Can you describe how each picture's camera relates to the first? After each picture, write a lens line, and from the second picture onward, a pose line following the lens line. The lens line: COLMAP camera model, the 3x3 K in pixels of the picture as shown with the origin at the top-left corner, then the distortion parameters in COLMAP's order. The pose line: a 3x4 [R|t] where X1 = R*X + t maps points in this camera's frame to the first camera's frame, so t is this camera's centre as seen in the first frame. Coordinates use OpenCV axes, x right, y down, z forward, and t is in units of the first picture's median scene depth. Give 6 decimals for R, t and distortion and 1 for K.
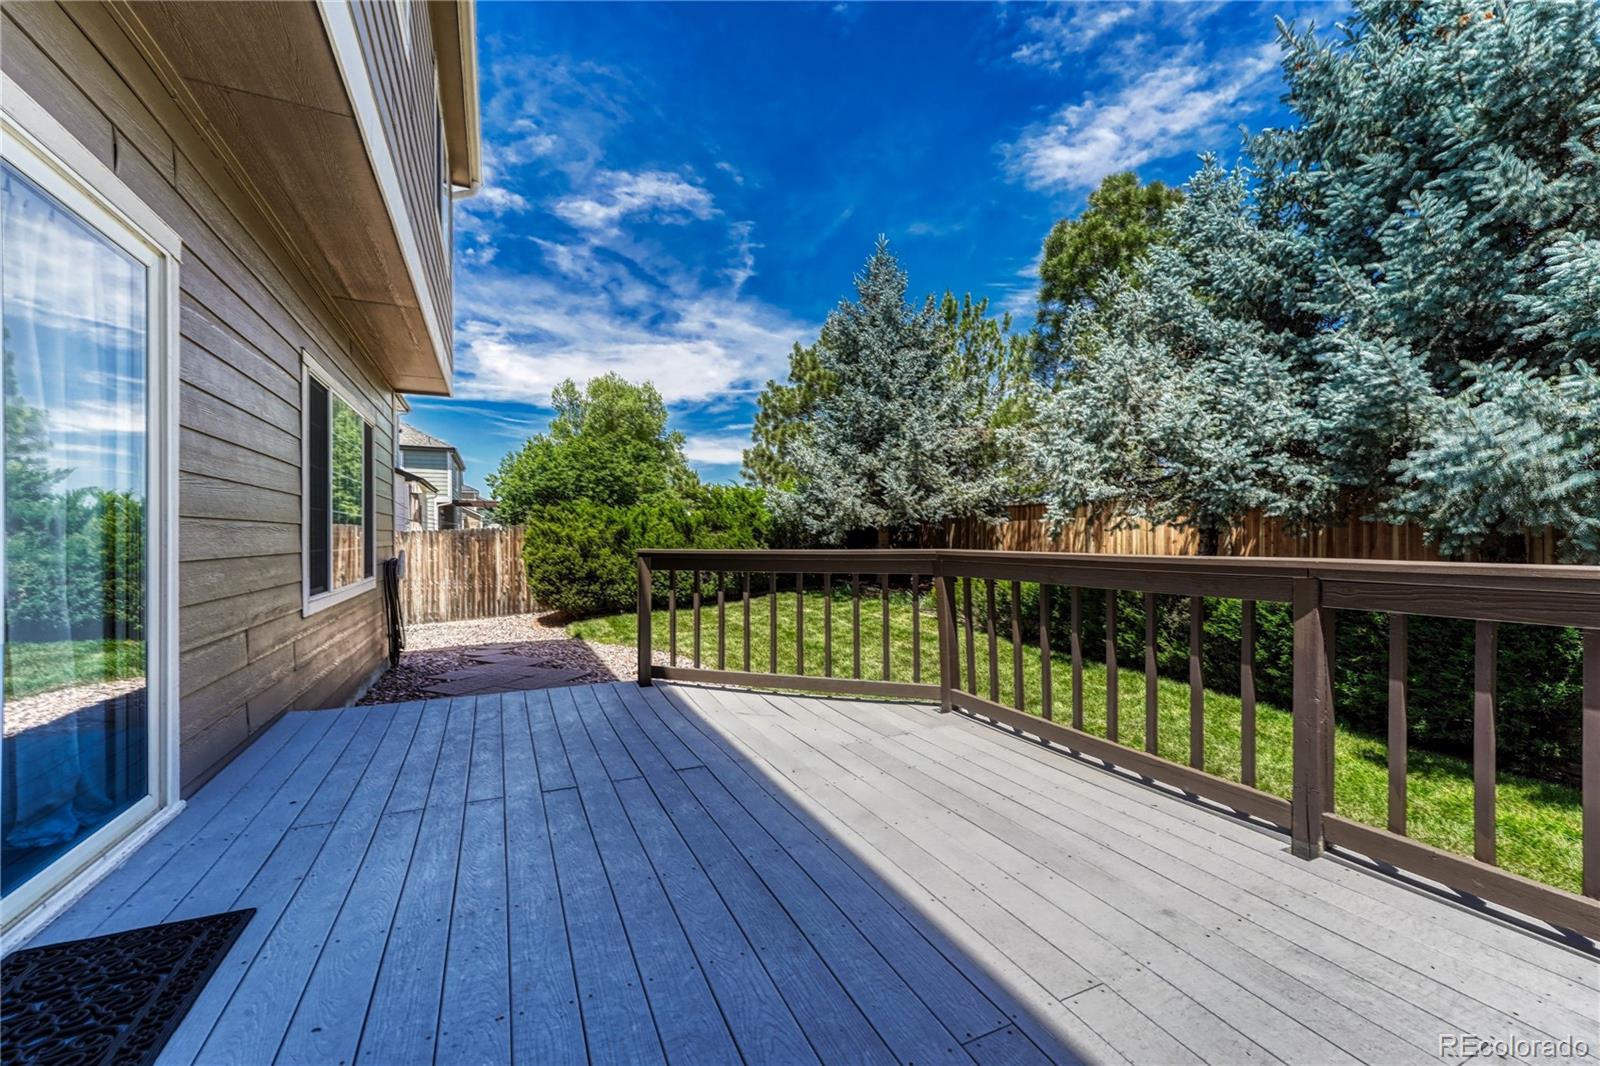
lens RADIAL K [[655.7, 0, 800.0], [0, 655.7, 533.0], [0, 0, 1]] dist [-0.000095, -0.000190]
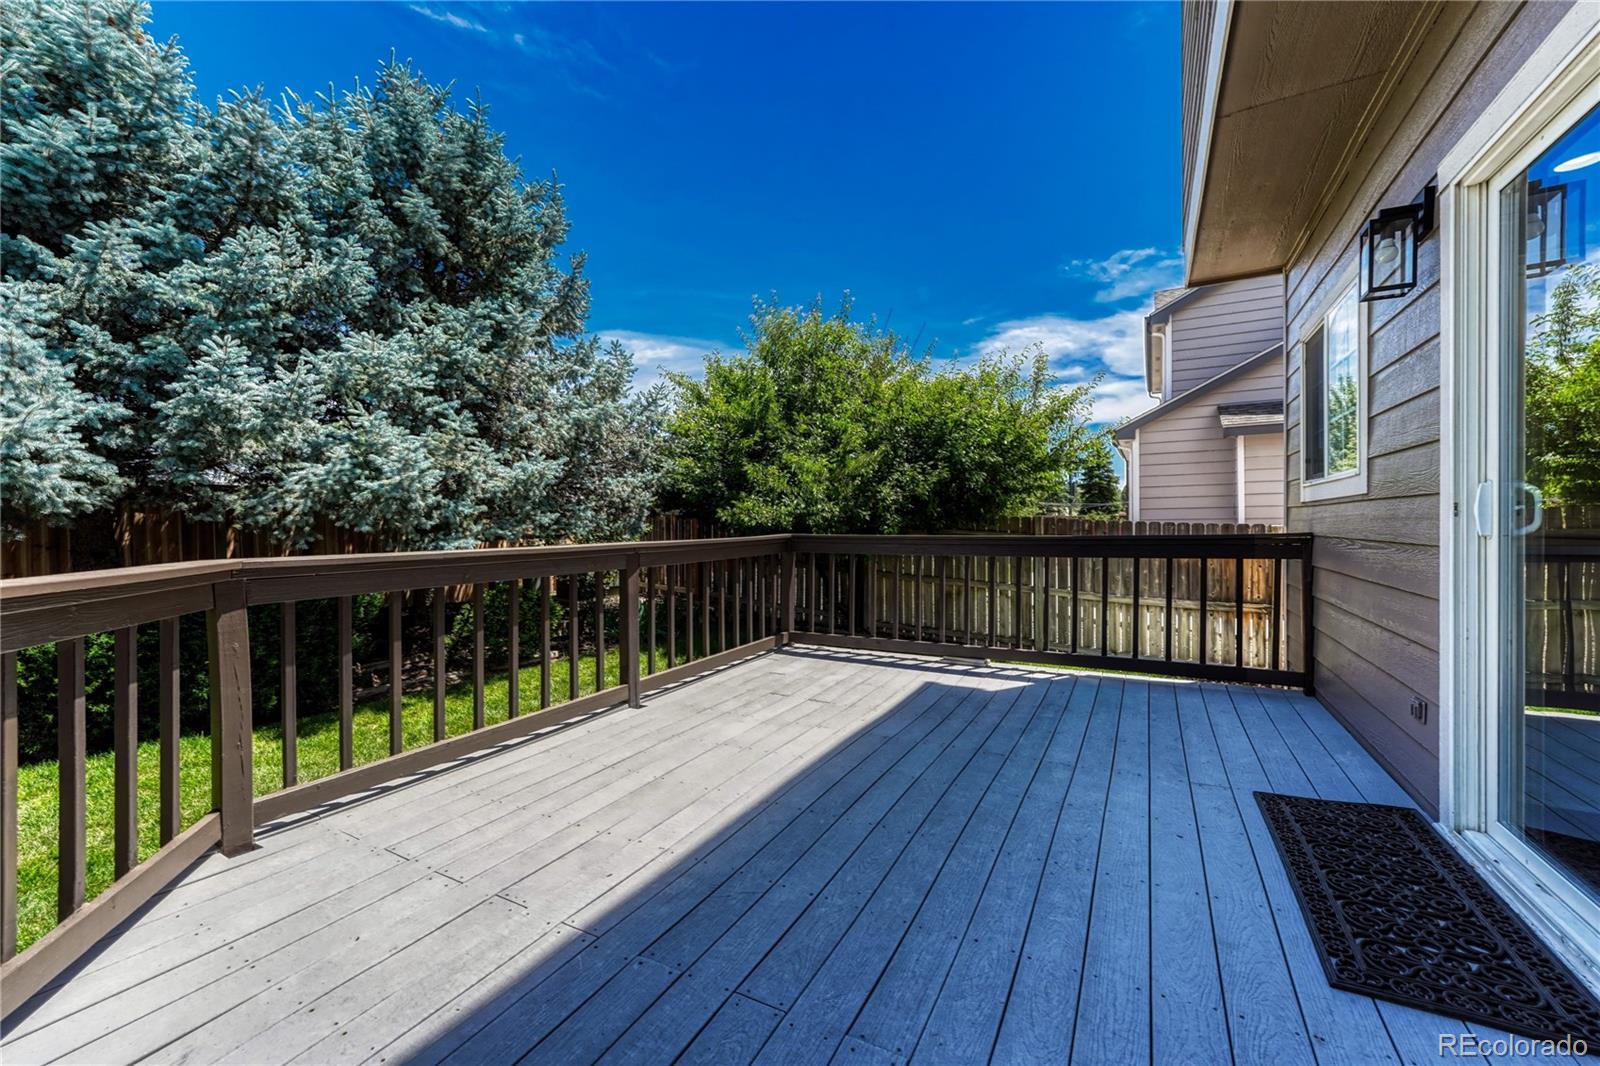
lens RADIAL K [[655.7, 0, 800.0], [0, 655.7, 533.0], [0, 0, 1]] dist [-0.000095, -0.000190]
pose [[-0.608831, 0.001325, 0.793299, -0.880583], [0.008099, 0.999957, 0.004545, 0.006801], [-0.793259, 0.009193, -0.608815, 1.642546]]
